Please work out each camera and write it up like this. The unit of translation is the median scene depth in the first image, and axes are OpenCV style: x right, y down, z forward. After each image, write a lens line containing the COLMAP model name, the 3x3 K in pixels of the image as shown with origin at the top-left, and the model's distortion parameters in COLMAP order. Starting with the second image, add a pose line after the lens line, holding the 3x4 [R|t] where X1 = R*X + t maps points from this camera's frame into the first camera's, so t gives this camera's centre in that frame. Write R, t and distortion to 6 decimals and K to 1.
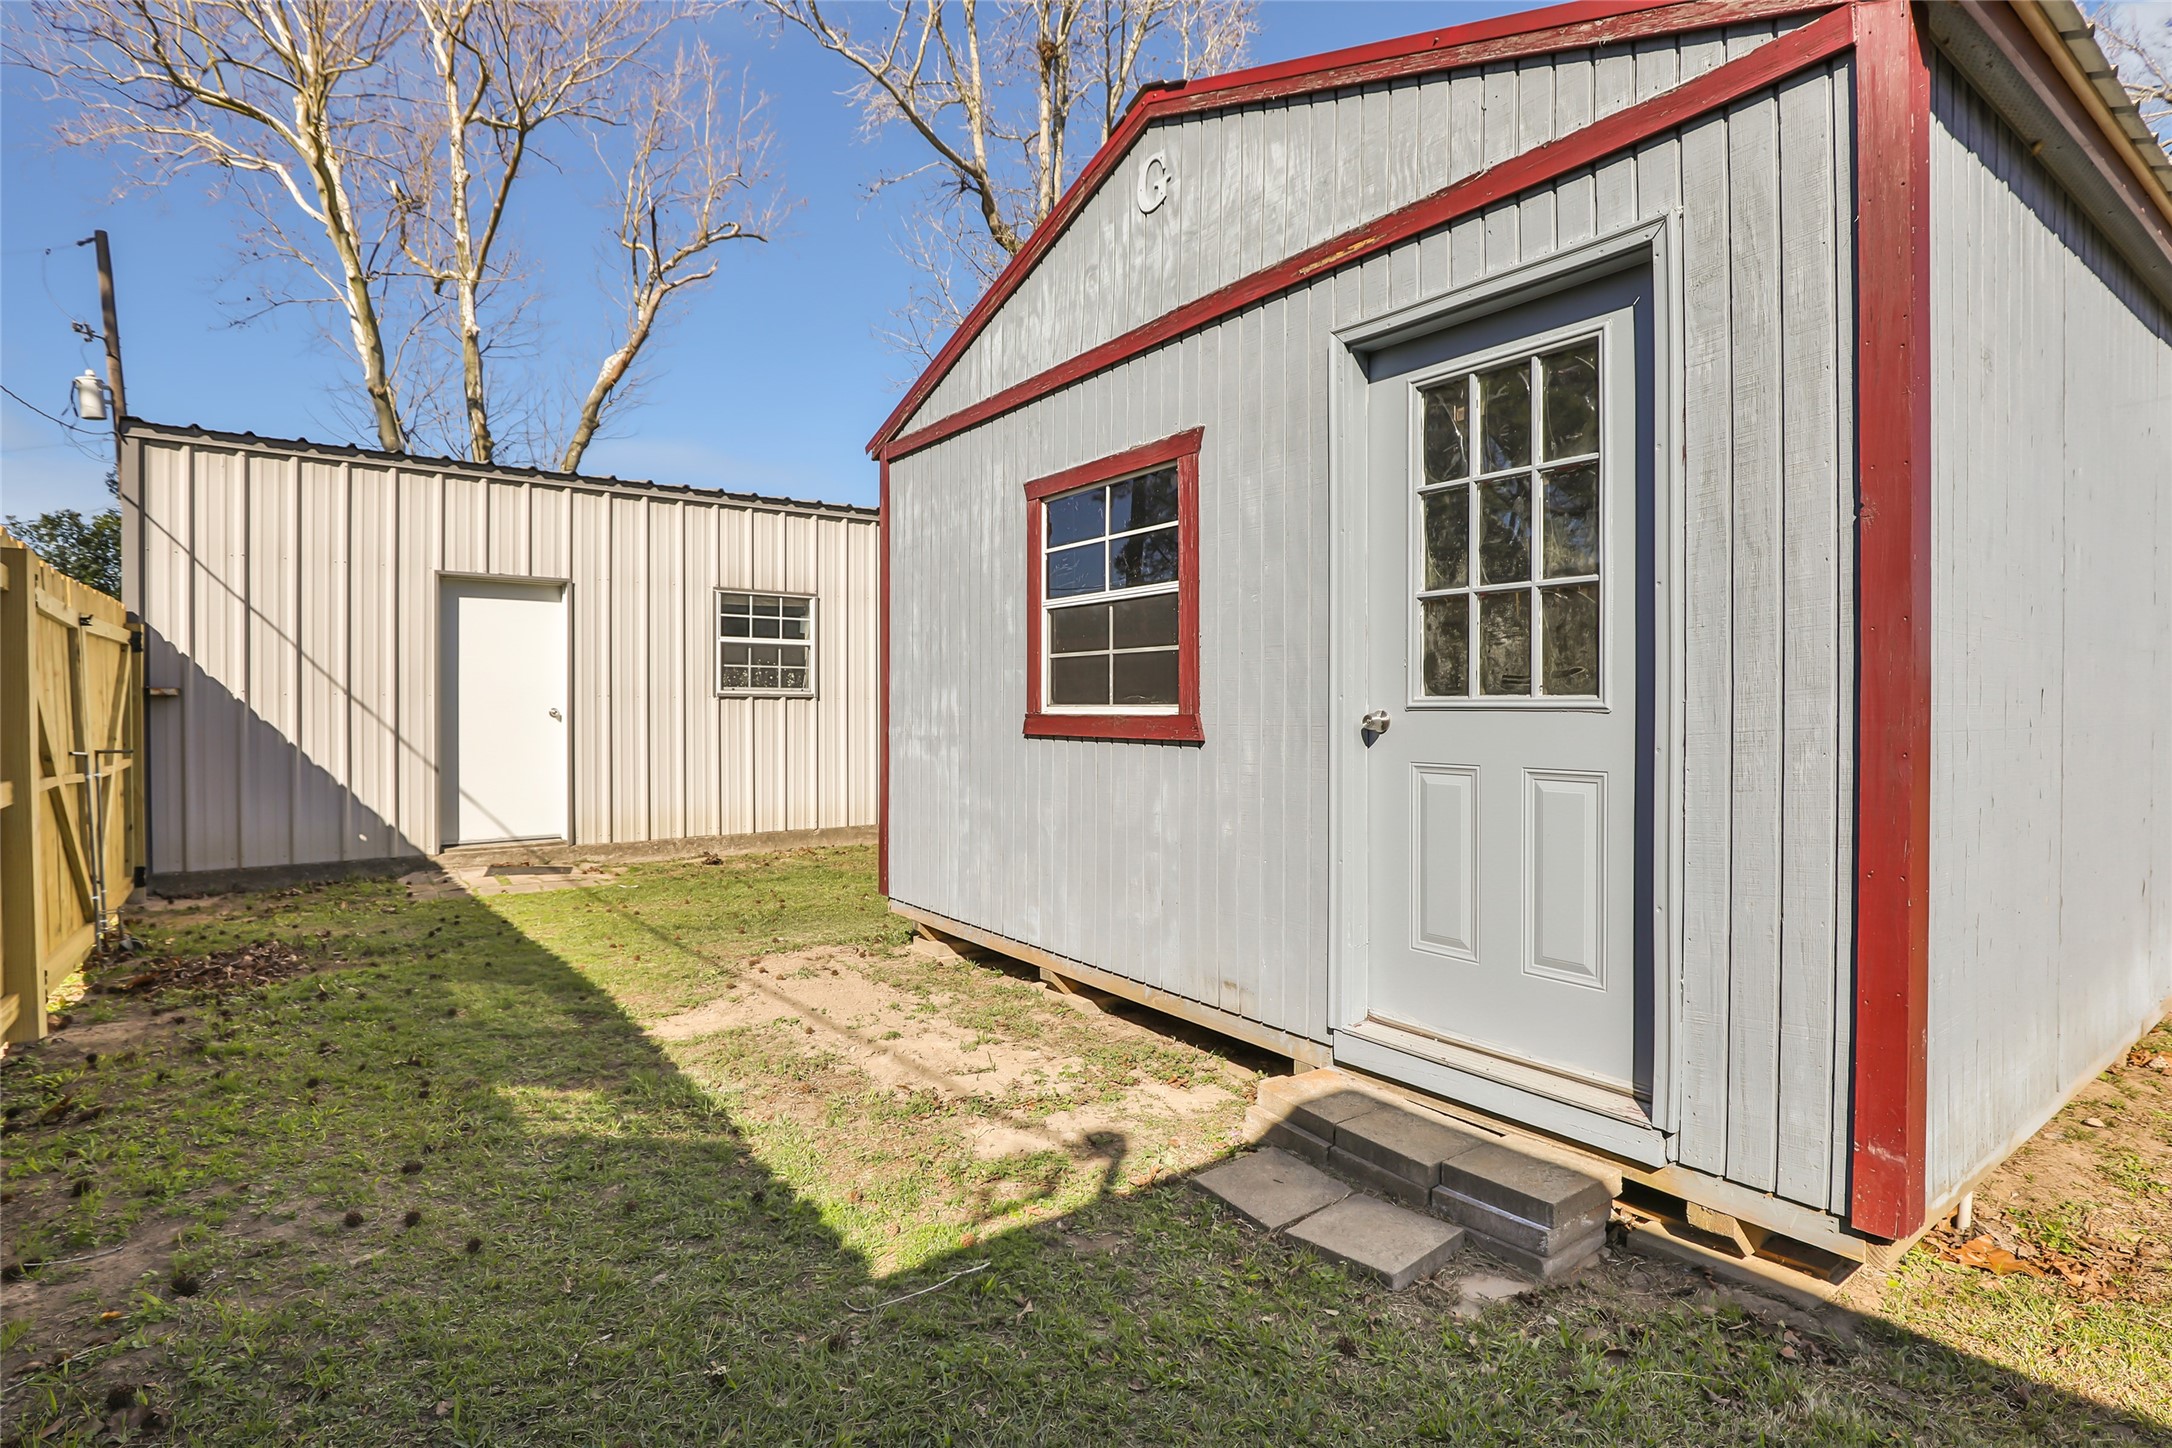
lens RADIAL K [[979.0, 0, 1089.0], [0, 979.0, 724.1], [0, 0, 1]] dist [0.003032, 0.000382]
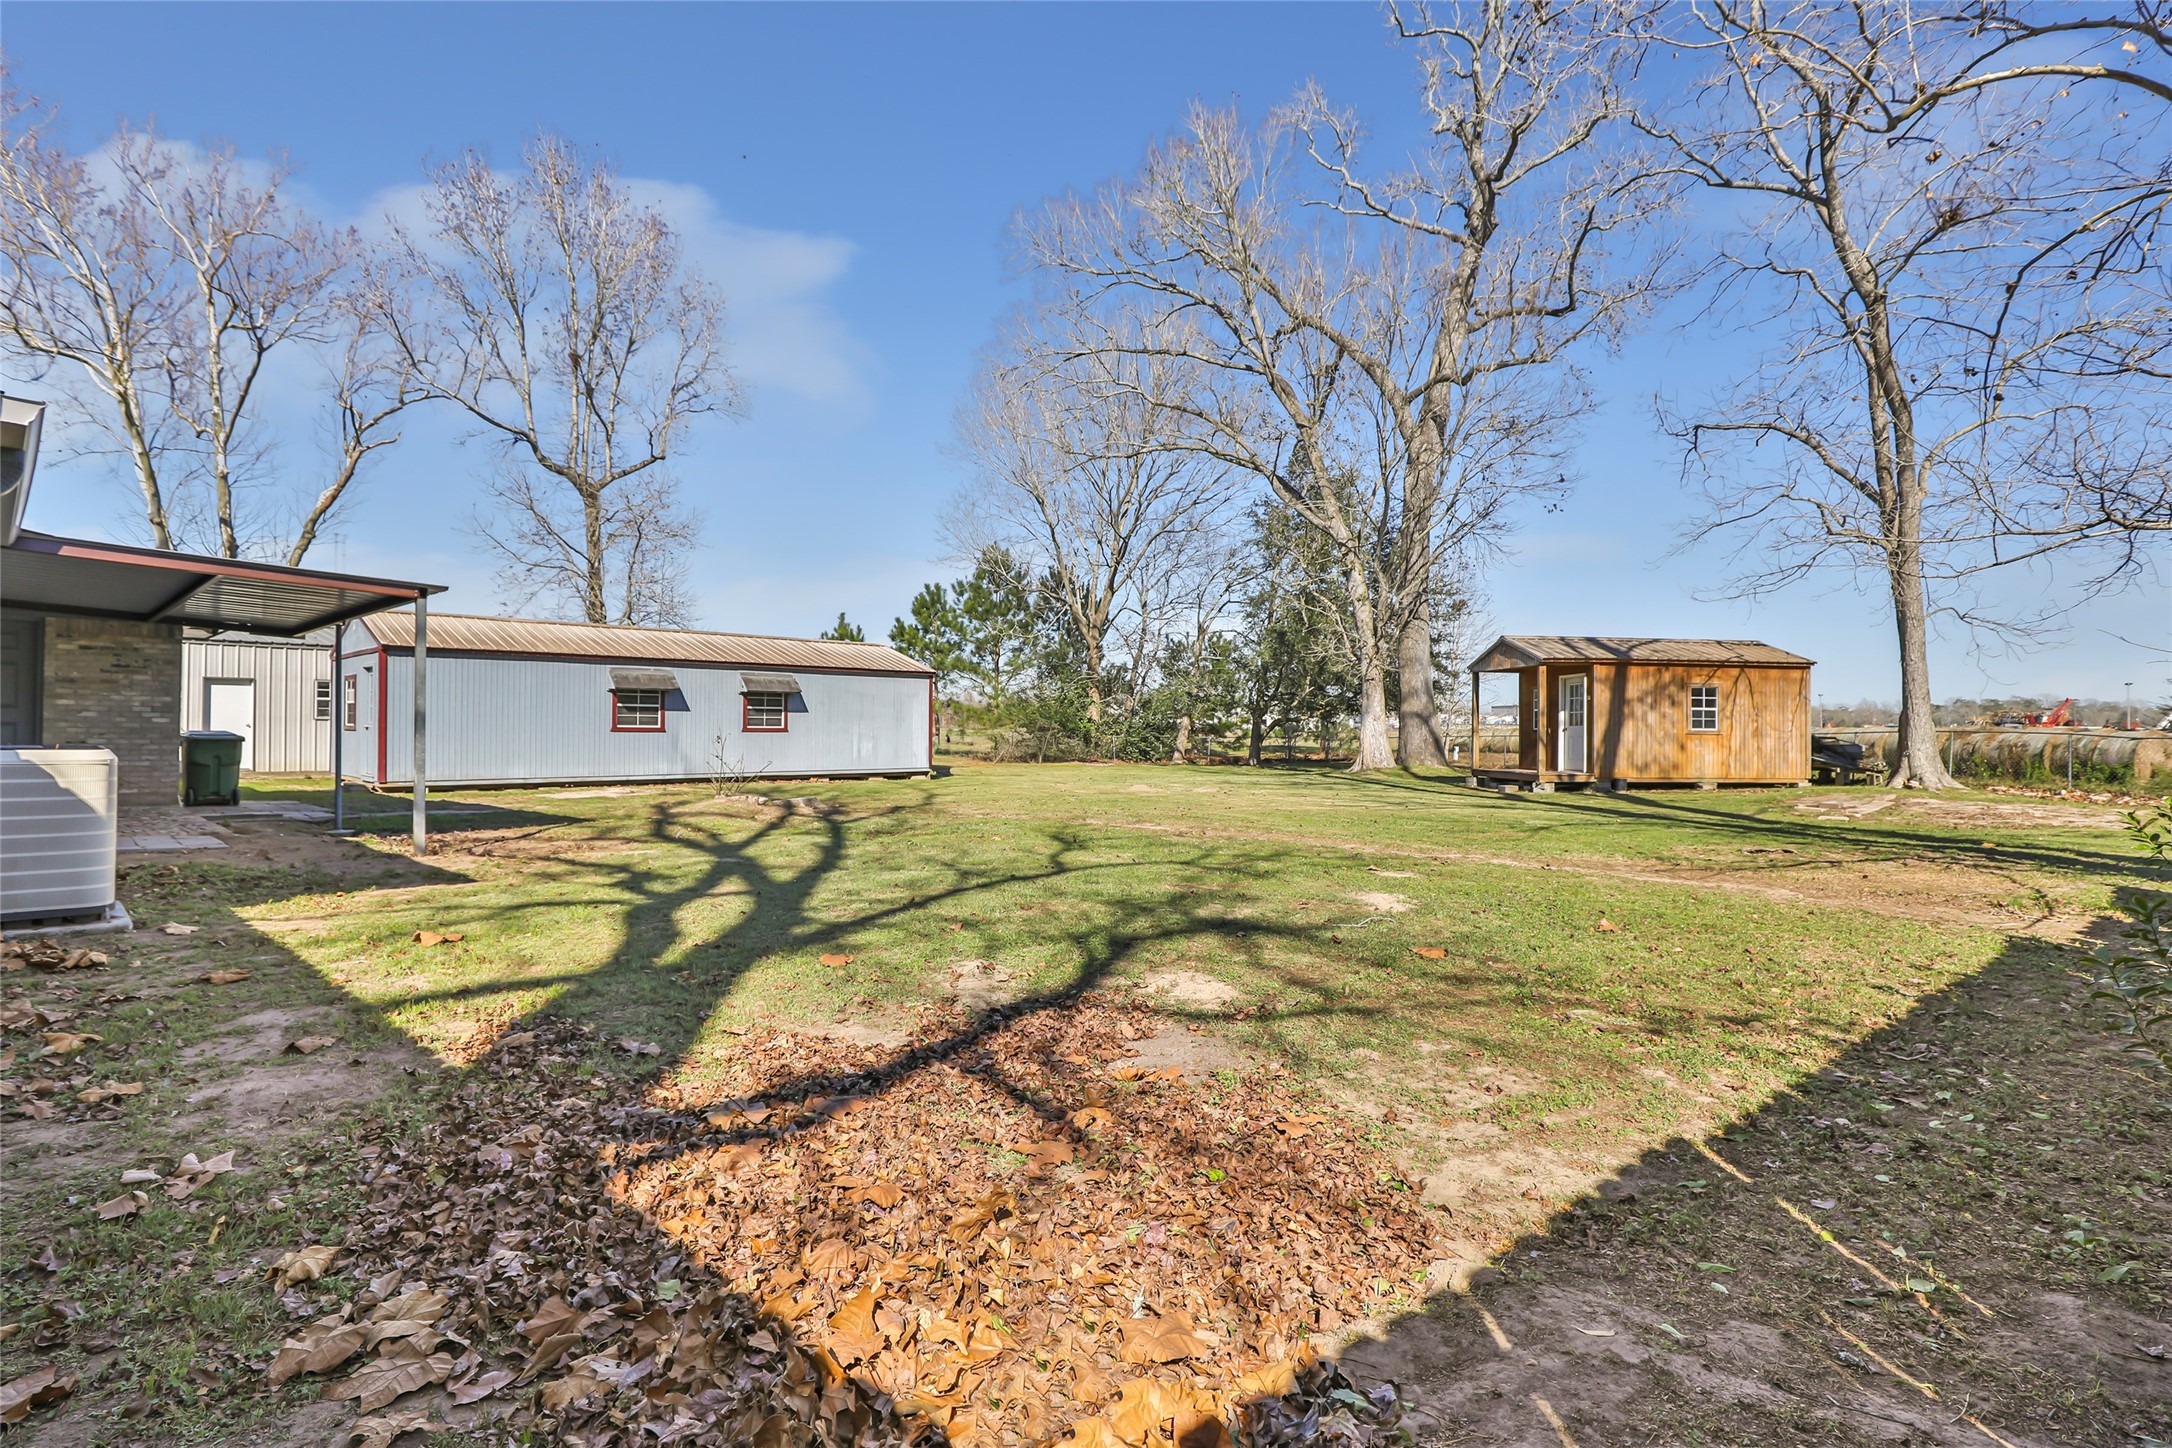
lens RADIAL K [[979.0, 0, 1079.1], [0, 979.0, 712.8], [0, 0, 1]] dist [0.003032, 0.000382]
pose [[0.988318, 0.002140, 0.152389, 0.518057], [-0.000117, 0.999912, -0.013284, -0.003111], [-0.152404, 0.013111, 0.988231, -0.806141]]
